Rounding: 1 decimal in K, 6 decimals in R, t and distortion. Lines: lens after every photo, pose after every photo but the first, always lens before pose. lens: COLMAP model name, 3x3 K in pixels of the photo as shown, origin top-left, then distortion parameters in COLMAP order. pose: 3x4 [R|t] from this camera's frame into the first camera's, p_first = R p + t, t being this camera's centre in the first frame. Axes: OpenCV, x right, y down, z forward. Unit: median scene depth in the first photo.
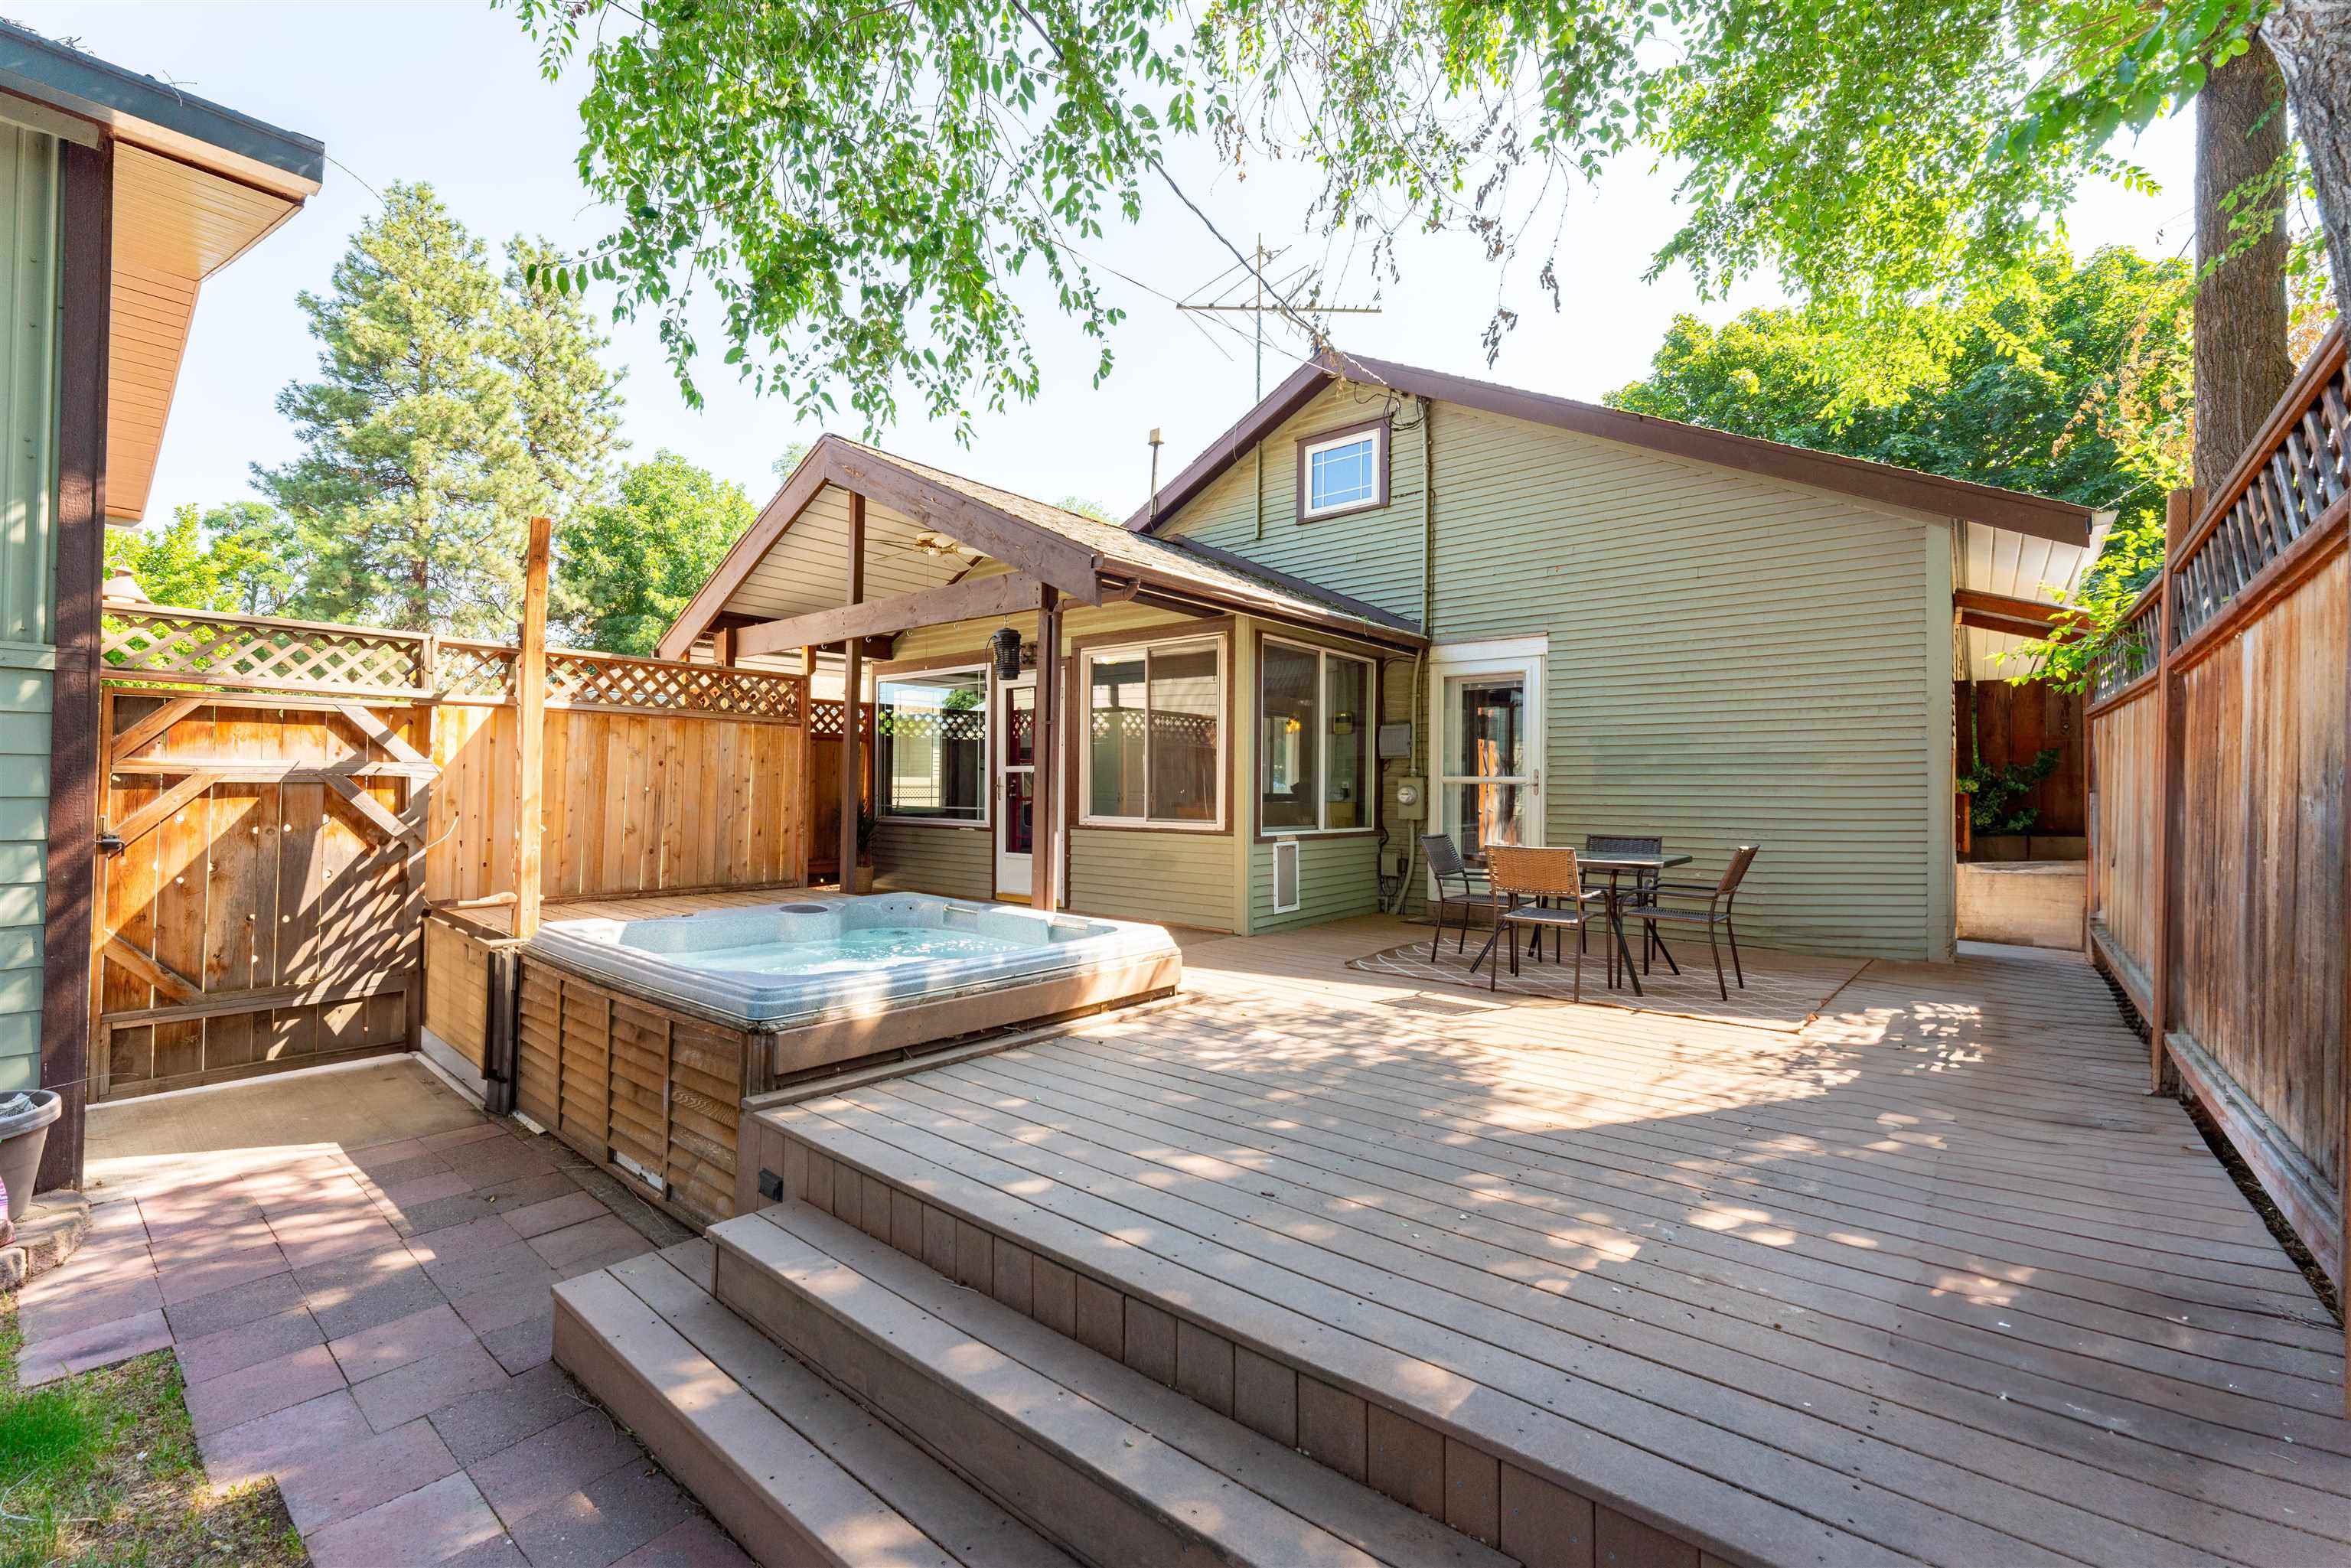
lens RADIAL K [[964.2, 0, 1132.3], [0, 964.2, 768.2], [0, 0, 1]] dist [-0.000430, -0.000881]
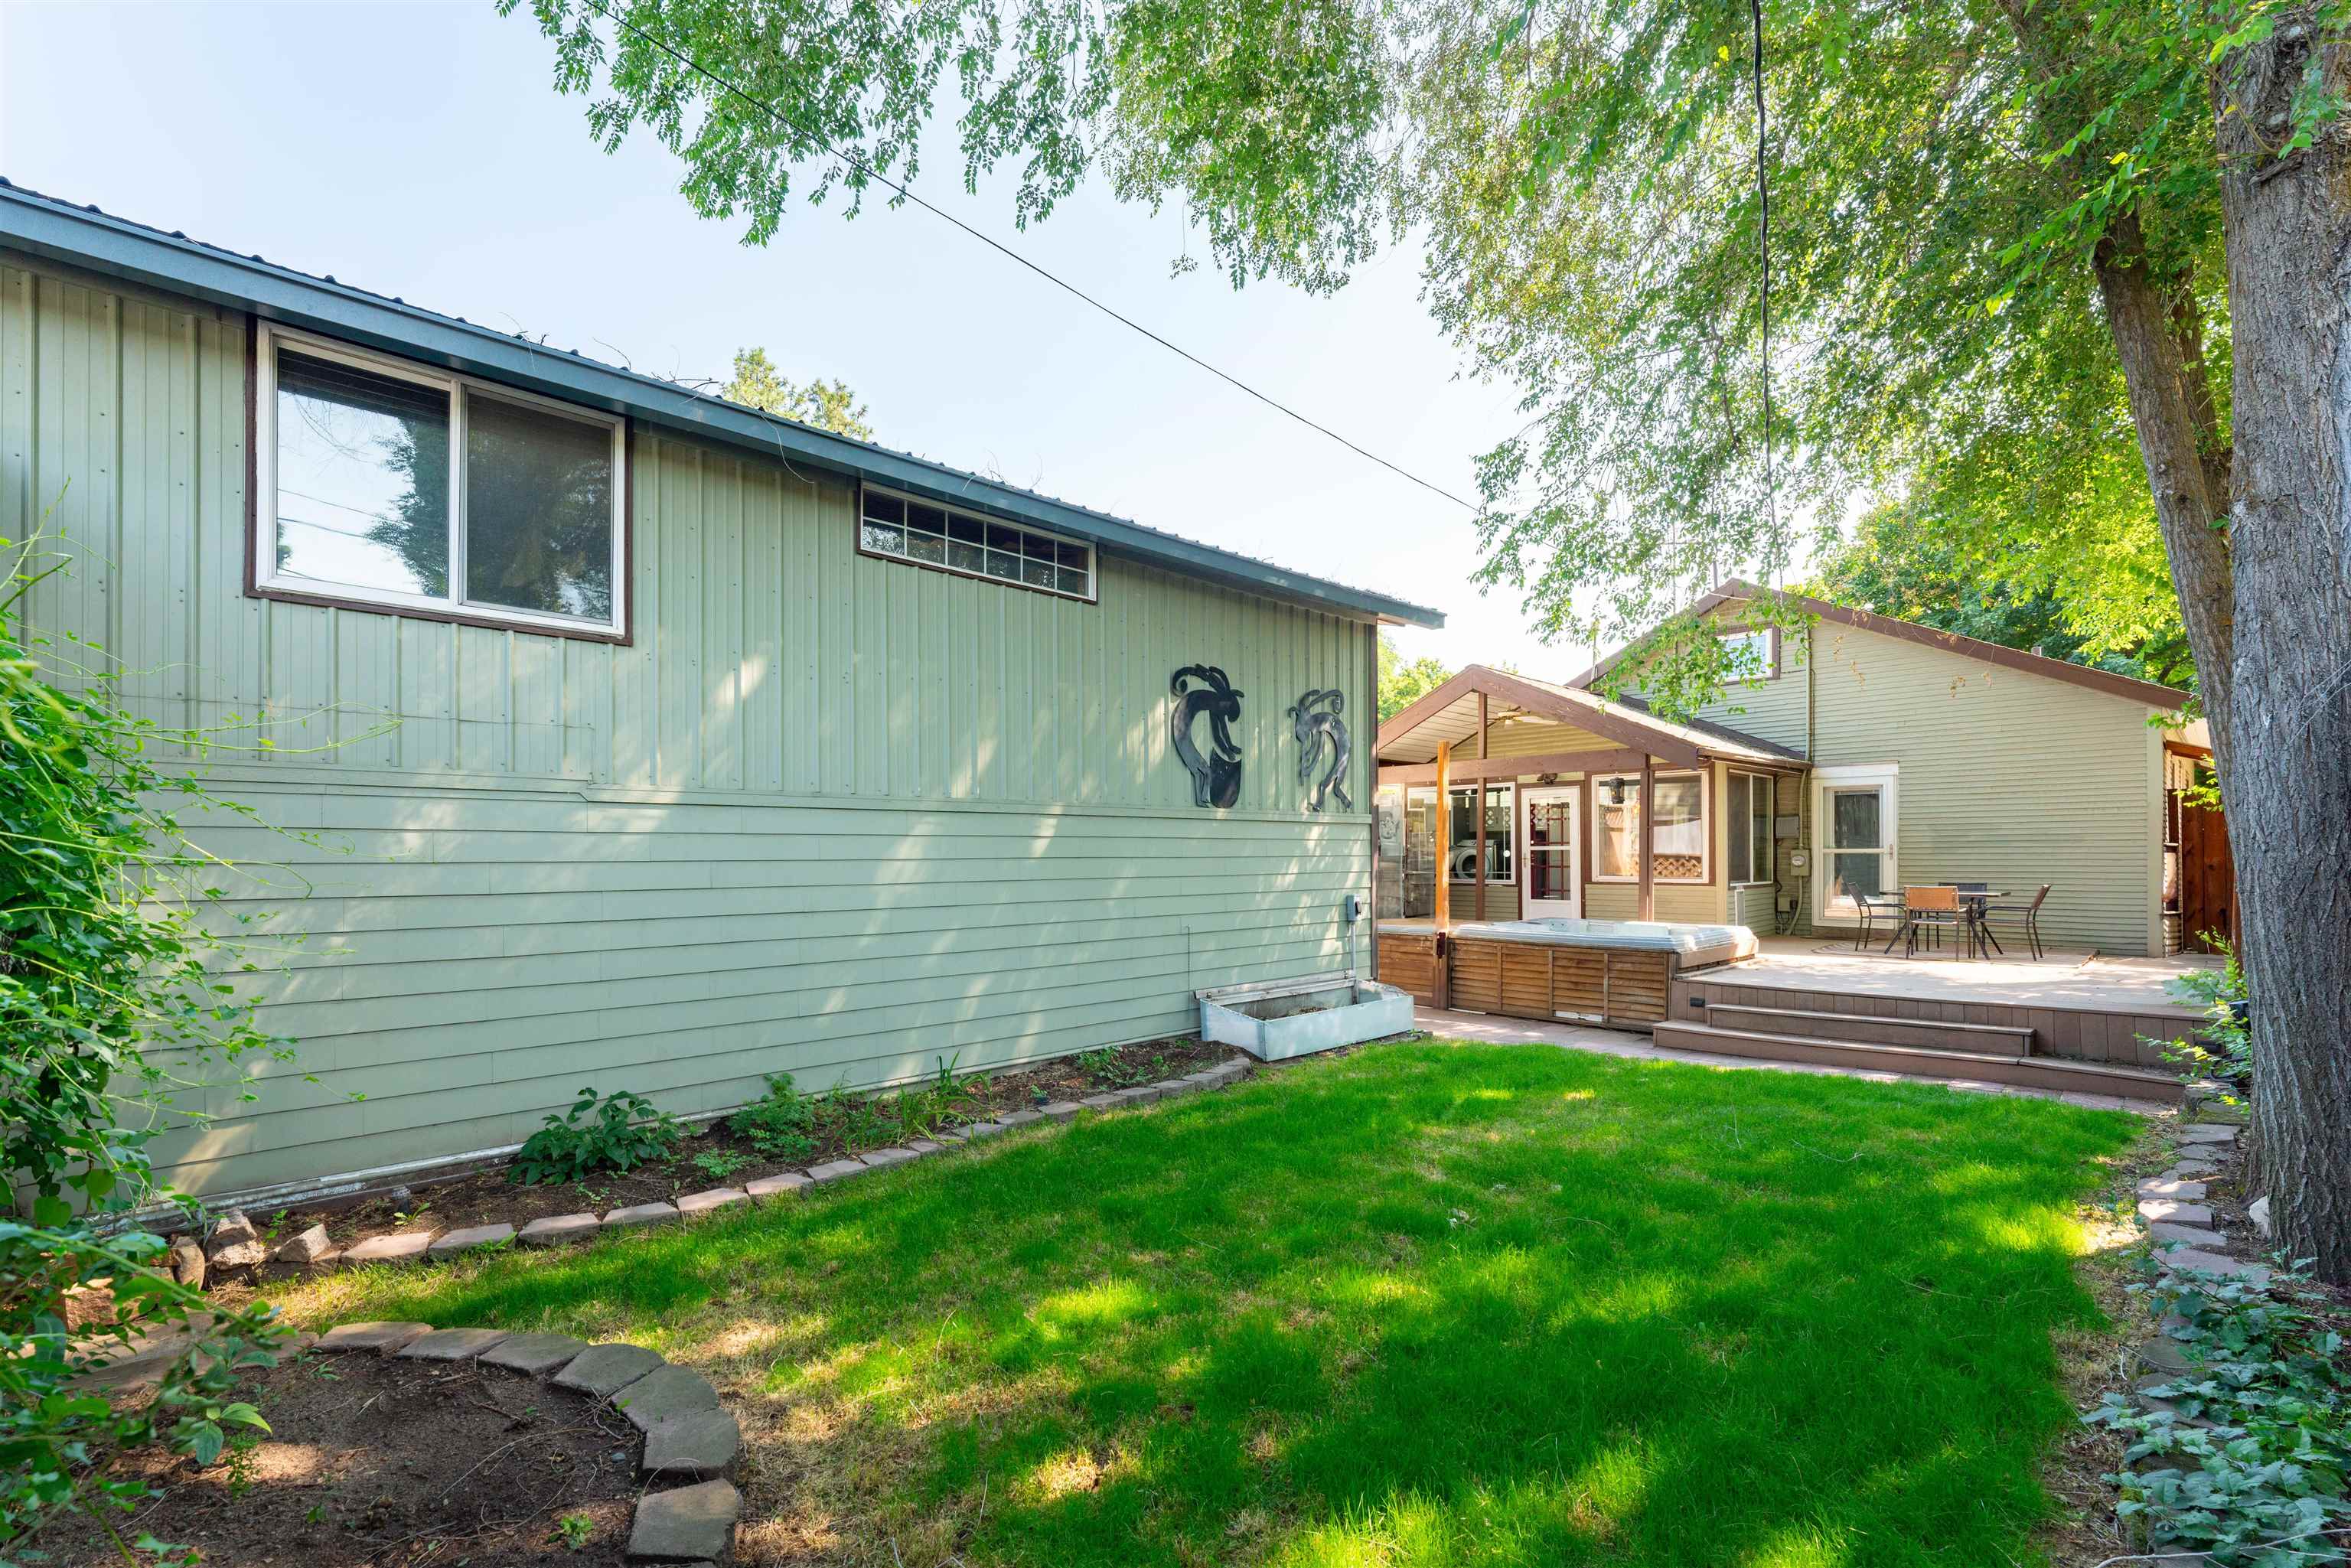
lens RADIAL K [[1025.7, 0, 1137.3], [0, 1025.7, 846.6], [0, 0, 1]] dist [-0.000033, -0.000245]
pose [[0.994326, -0.015373, -0.105263, -0.860037], [0.016961, 0.999755, 0.014207, -0.052635], [0.105019, -0.015911, 0.994343, -1.116638]]
